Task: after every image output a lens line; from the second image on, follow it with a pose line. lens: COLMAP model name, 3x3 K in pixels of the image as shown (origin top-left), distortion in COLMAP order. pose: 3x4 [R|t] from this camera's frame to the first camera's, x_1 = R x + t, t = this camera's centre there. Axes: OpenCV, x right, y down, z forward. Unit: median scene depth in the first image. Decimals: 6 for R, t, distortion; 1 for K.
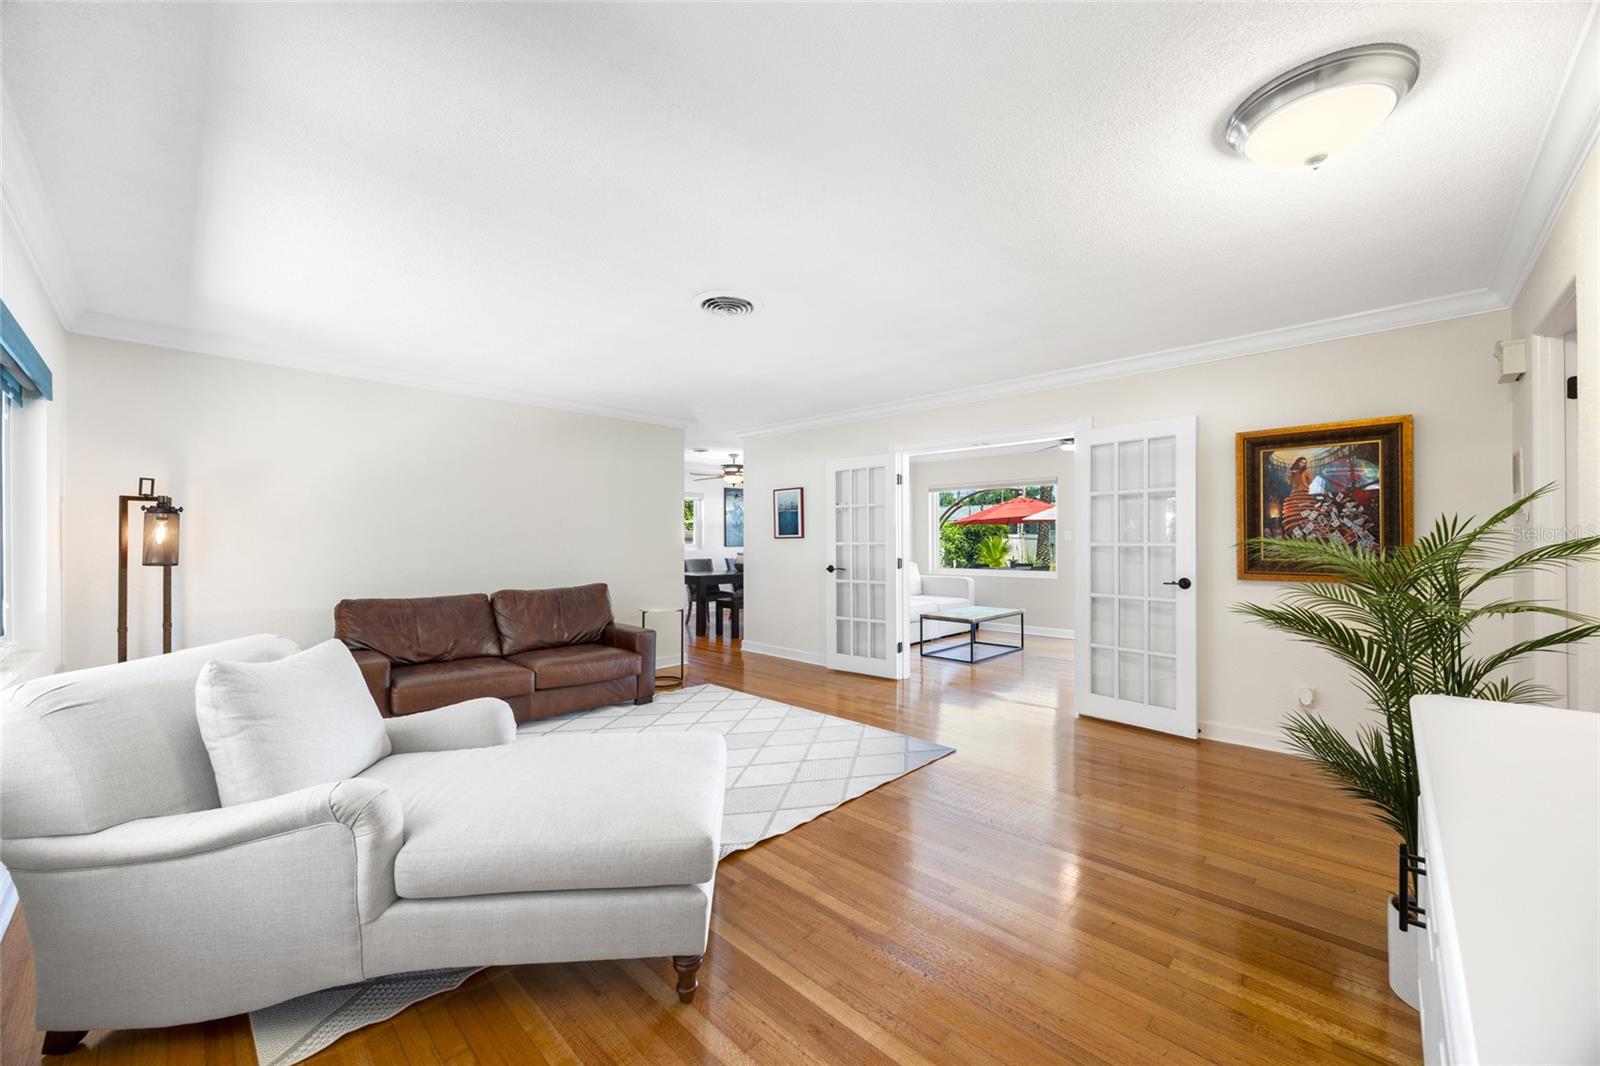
lens RADIAL K [[612.9, 0, 795.4], [0, 612.9, 538.3], [0, 0, 1]] dist [-0.001458, -0.000031]
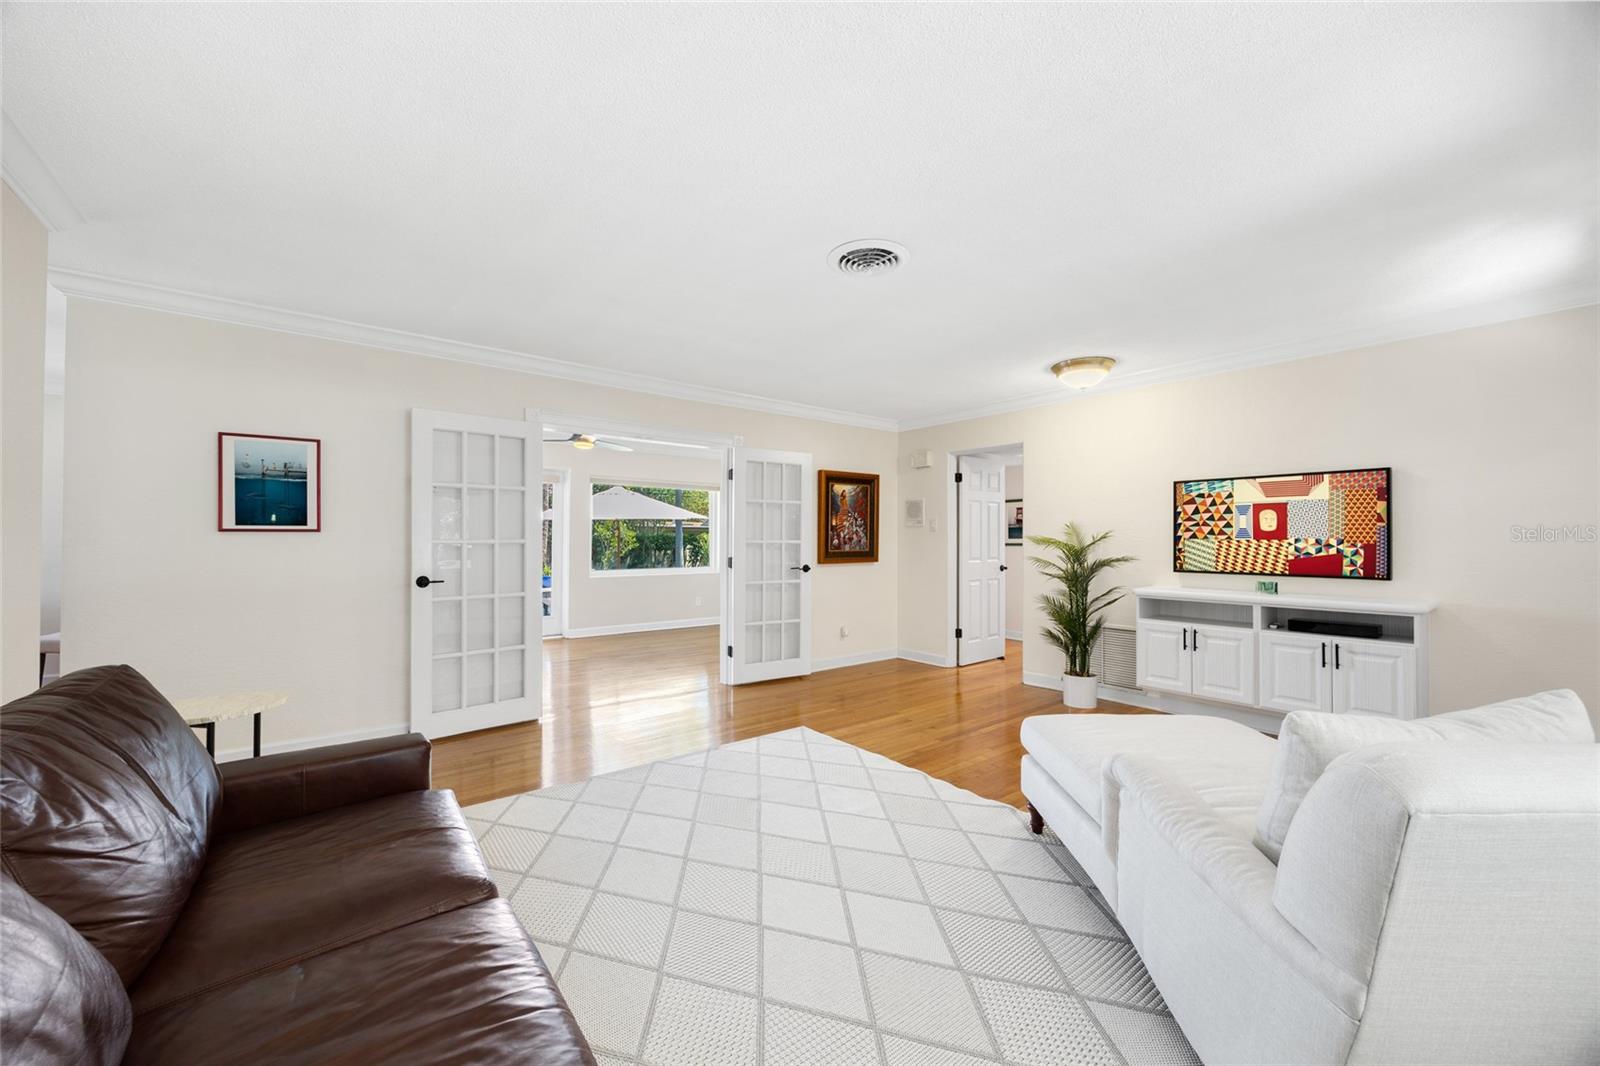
lens RADIAL K [[612.9, 0, 795.5], [0, 612.9, 536.7], [0, 0, 1]] dist [-0.001458, -0.000031]
pose [[0.136837, 0.007107, 0.990568, -0.722557], [-0.007350, 0.999954, -0.006159, 0.006814], [-0.990566, -0.006438, 0.136883, 0.752285]]
